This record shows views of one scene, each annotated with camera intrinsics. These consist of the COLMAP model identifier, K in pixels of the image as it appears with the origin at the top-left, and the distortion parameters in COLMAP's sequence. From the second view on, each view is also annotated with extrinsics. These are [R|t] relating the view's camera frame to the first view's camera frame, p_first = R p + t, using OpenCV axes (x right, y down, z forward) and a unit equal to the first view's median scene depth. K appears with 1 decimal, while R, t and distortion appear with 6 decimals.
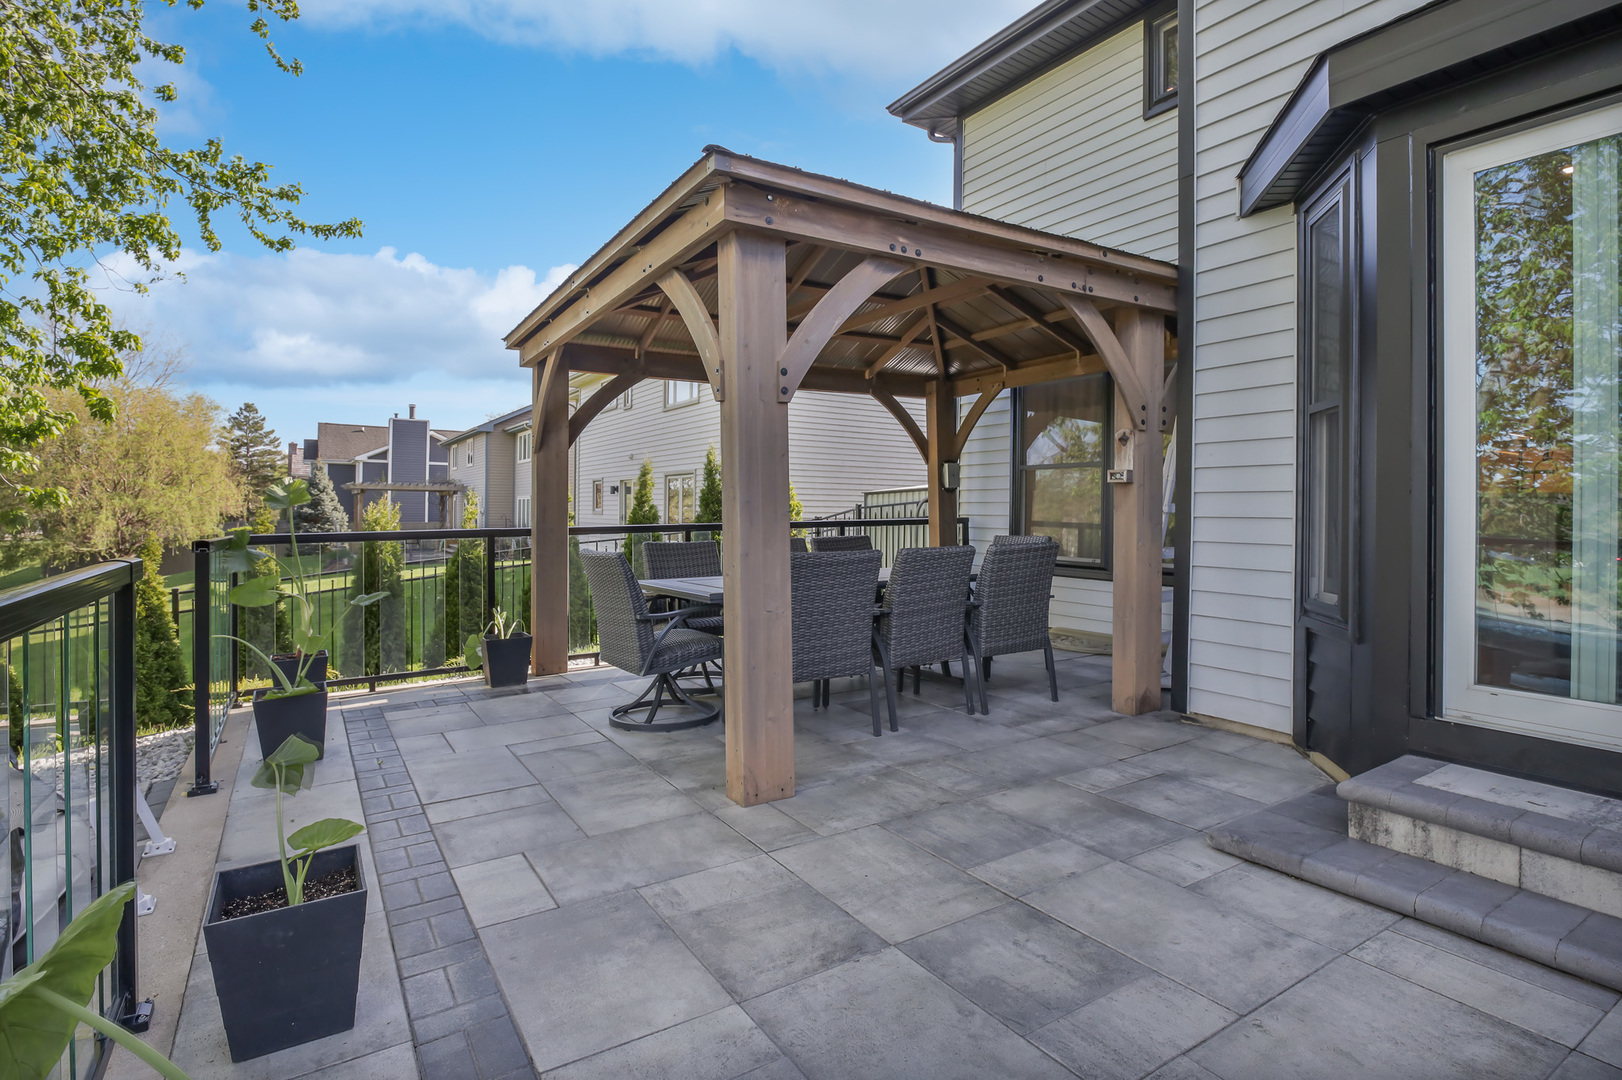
lens RADIAL K [[792.5, 0, 811.0], [0, 792.5, 540.0], [0, 0, 1]] dist [-0.002112, -0.000356]
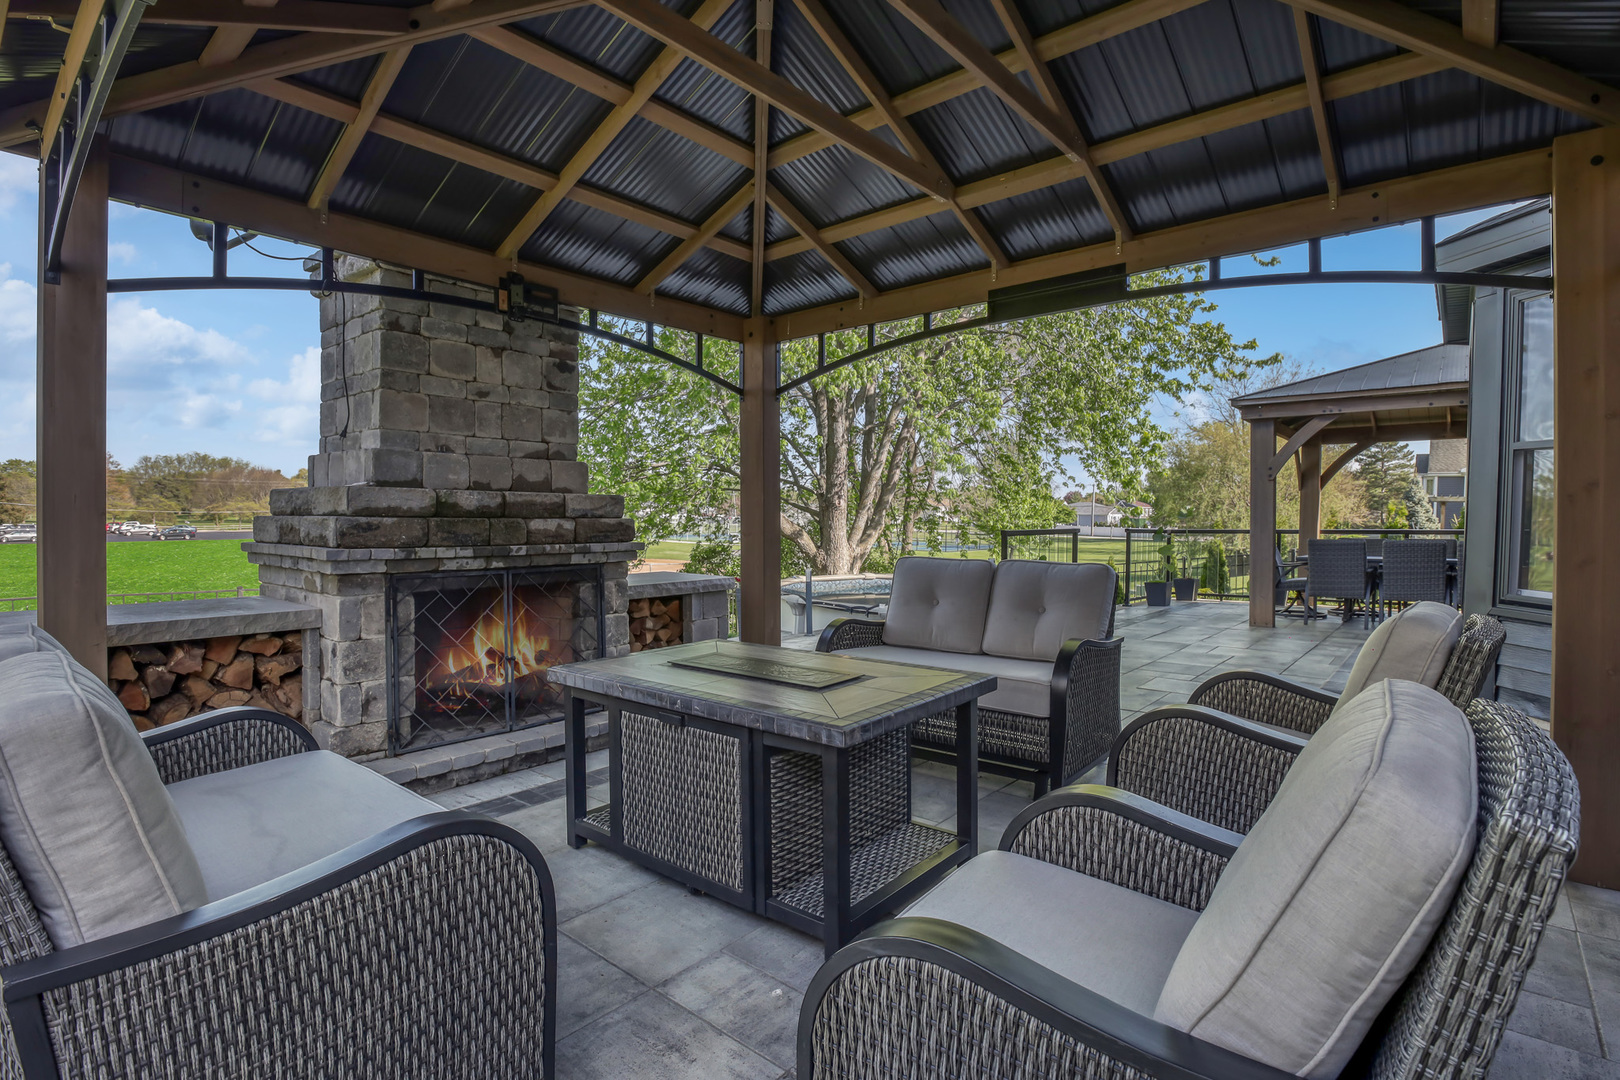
lens RADIAL K [[791.5, 0, 810.0], [0, 791.5, 540.0], [0, 0, 1]] dist [-0.002112, -0.000356]
pose [[0.279000, 0.032122, -0.959754, 0.881939], [-0.041518, 0.998909, 0.021363, -0.000166], [0.959393, 0.033887, 0.280030, -0.473754]]
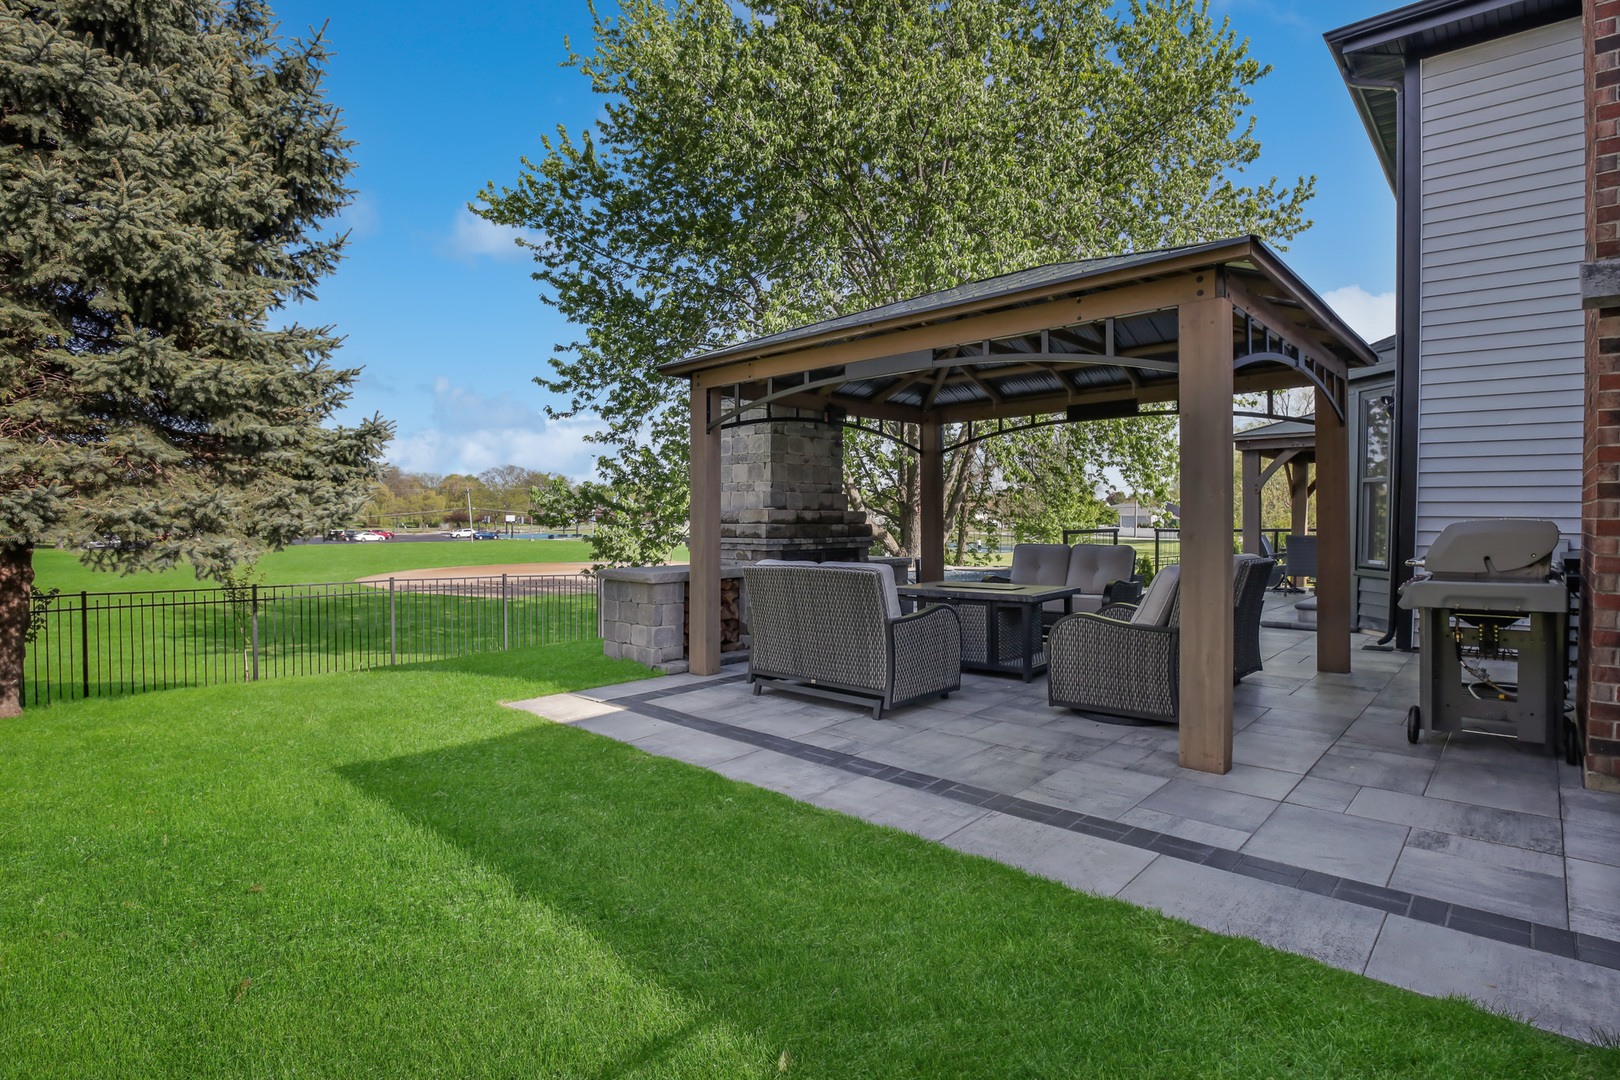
lens RADIAL K [[856.6, 0, 766.8], [0, 856.6, 522.6], [0, 0, 1]] dist [-0.001798, -0.000628]
pose [[0.214144, 0.005393, -0.976787, 1.430128], [-0.034864, 0.999390, -0.002126, 0.008173], [0.976180, 0.034510, 0.214201, -0.846367]]
